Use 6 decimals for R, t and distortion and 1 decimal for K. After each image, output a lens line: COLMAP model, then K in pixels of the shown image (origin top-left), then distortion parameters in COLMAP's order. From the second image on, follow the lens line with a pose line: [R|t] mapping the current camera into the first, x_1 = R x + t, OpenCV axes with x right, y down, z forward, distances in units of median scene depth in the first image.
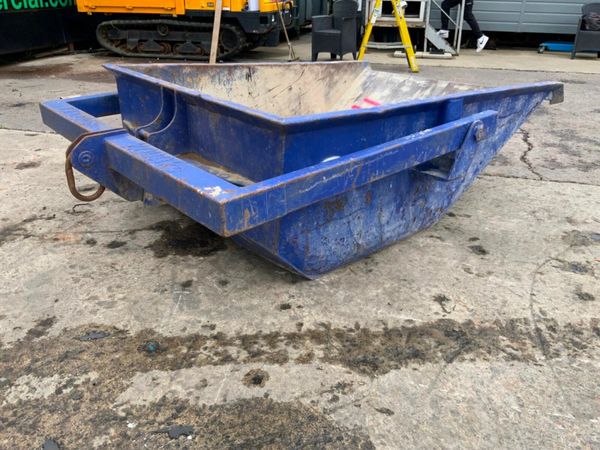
lens RADIAL K [[496.6, 0, 300.8], [0, 496.6, 224.5], [0, 0, 1]] dist [0.102656, -0.217586]
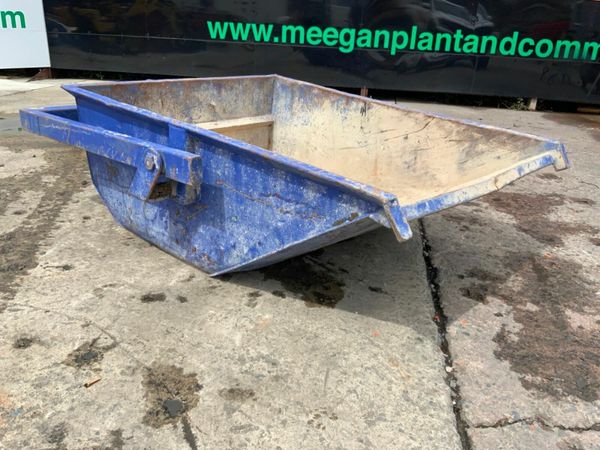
lens RADIAL K [[496.6, 0, 300.8], [0, 496.6, 224.5], [0, 0, 1]] dist [0.102656, -0.217586]
pose [[0.124130, 0.366604, -0.922059, 1.097583], [-0.465717, 0.842062, 0.272102, -0.398640], [0.876185, 0.395643, 0.275259, 0.889571]]
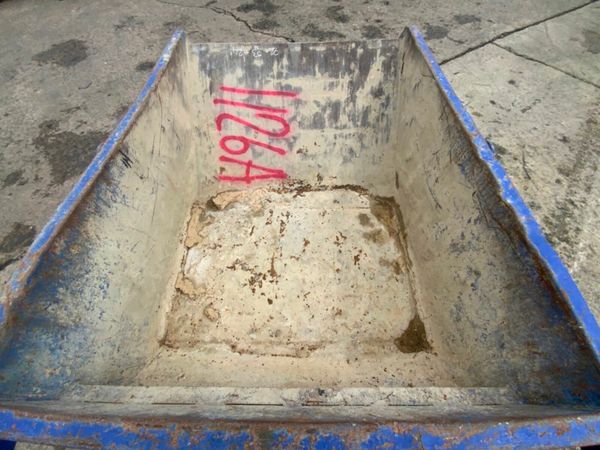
lens RADIAL K [[243.5, 0, 299.5], [0, 243.5, 224.3], [0, 0, 1]] dist [0.017720, -0.017845]
pose [[0.644677, -0.666576, 0.374257, -0.167032], [0.330288, 0.684394, 0.650011, -0.468174], [-0.689421, -0.295434, 0.661375, 0.761731]]
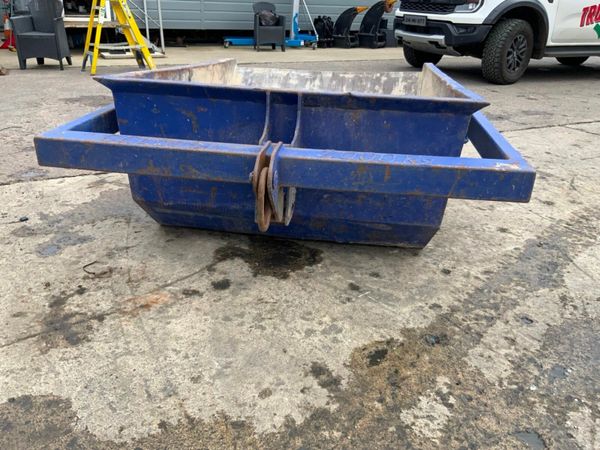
lens RADIAL K [[496.6, 0, 300.8], [0, 496.6, 224.5], [0, 0, 1]] dist [0.102656, -0.217586]
pose [[0.747730, -0.258873, 0.611461, -0.721880], [0.258310, 0.961739, 0.091293, -0.095373], [-0.611699, 0.089684, 0.785990, 0.236625]]
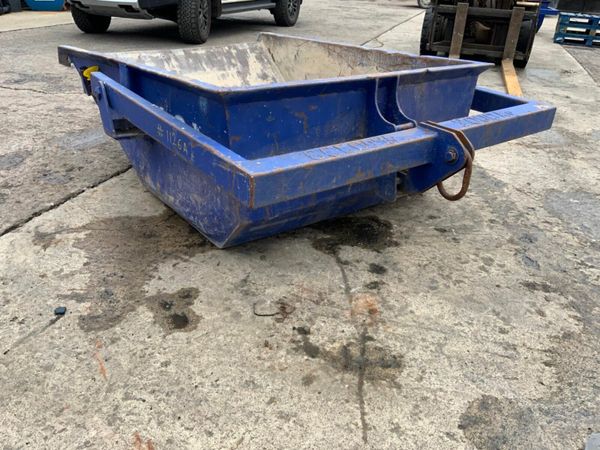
lens RADIAL K [[494.4, 0, 299.5], [0, 494.4, 226.4], [0, 0, 1]] dist [0.106736, -0.224699]
pose [[0.049543, -0.462970, 0.884988, -1.067494], [0.380507, 0.828002, 0.411857, -0.417323], [-0.923450, 0.316340, 0.217185, 0.870686]]
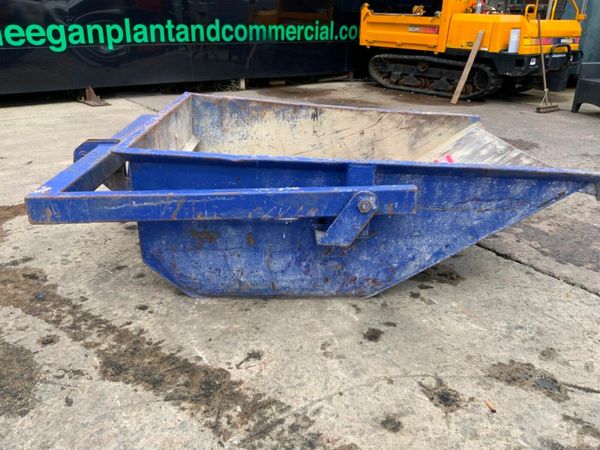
lens RADIAL K [[496.6, 0, 300.8], [0, 496.6, 224.5], [0, 0, 1]] dist [0.102656, -0.217586]
pose [[0.785830, 0.244911, -0.567882, 0.675671], [-0.275661, 0.960693, 0.032861, -0.124526], [0.553608, 0.130720, 0.822454, 0.165761]]
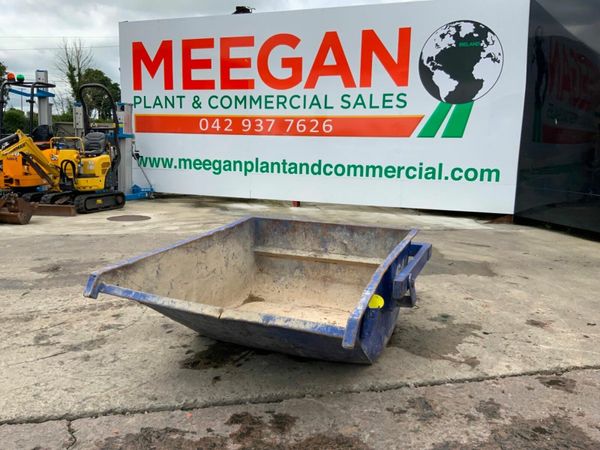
lens RADIAL K [[494.4, 0, 299.5], [0, 494.4, 226.4], [0, 0, 1]] dist [0.106736, -0.224699]
pose [[-0.873563, 0.042975, -0.484811, 0.710984], [-0.238883, 0.830006, 0.504009, -1.067083], [0.424056, 0.556096, -0.714796, 2.041962]]
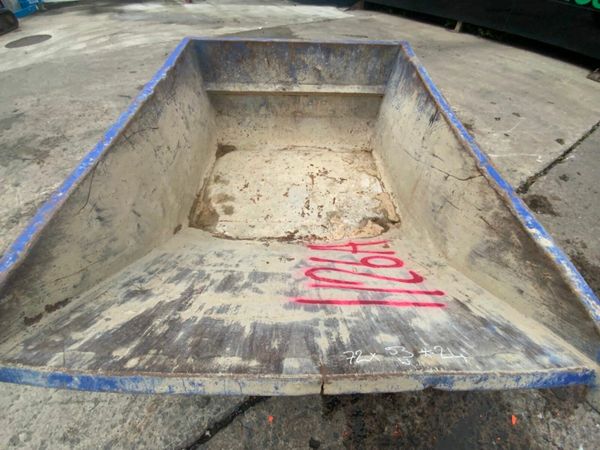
lens RADIAL K [[243.5, 0, 299.5], [0, 243.5, 224.3], [0, 0, 1]] dist [0.017720, -0.017845]
pose [[-0.636610, 0.572034, -0.517208, 0.418090], [-0.352969, 0.380165, 0.854920, -0.619324], [0.685668, 0.726809, -0.040107, 1.245058]]
